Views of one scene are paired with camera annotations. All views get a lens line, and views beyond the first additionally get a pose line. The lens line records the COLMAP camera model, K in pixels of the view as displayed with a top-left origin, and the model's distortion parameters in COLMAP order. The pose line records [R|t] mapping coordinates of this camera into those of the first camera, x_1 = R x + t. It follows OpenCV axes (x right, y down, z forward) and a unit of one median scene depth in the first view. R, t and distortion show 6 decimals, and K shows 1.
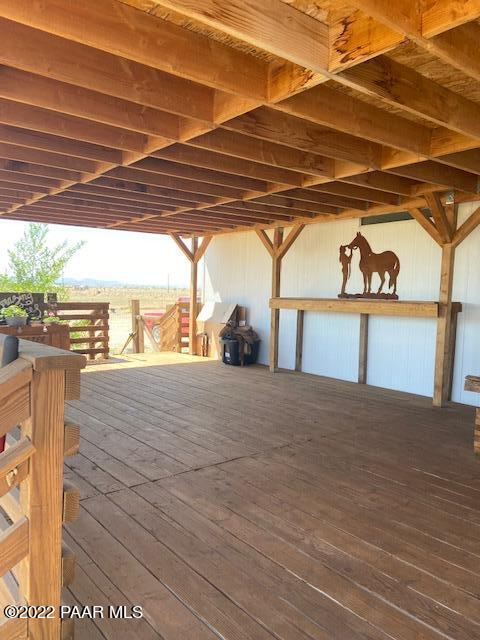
lens RADIAL K [[482.5, 0, 240.0], [0, 482.5, 320.0], [0, 0, 1]] dist [0.127007, -0.173203]
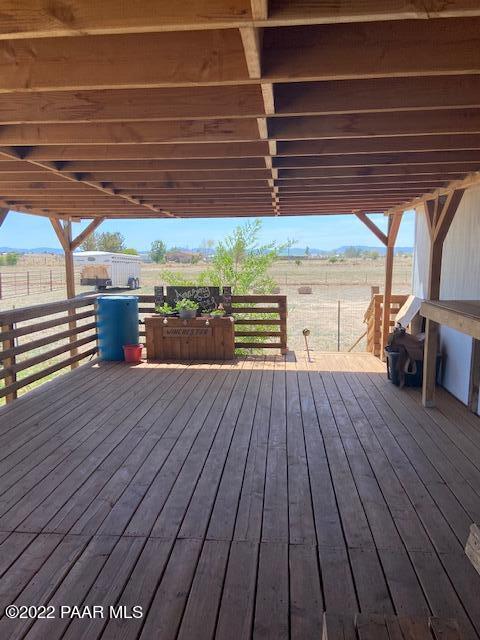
lens RADIAL K [[482.5, 0, 240.0], [0, 482.5, 320.0], [0, 0, 1]] dist [0.127007, -0.173203]
pose [[0.718514, 0.071175, -0.691861, 0.351226], [-0.025977, 0.996802, 0.075568, -0.063420], [0.695027, -0.036324, 0.718066, 0.295449]]
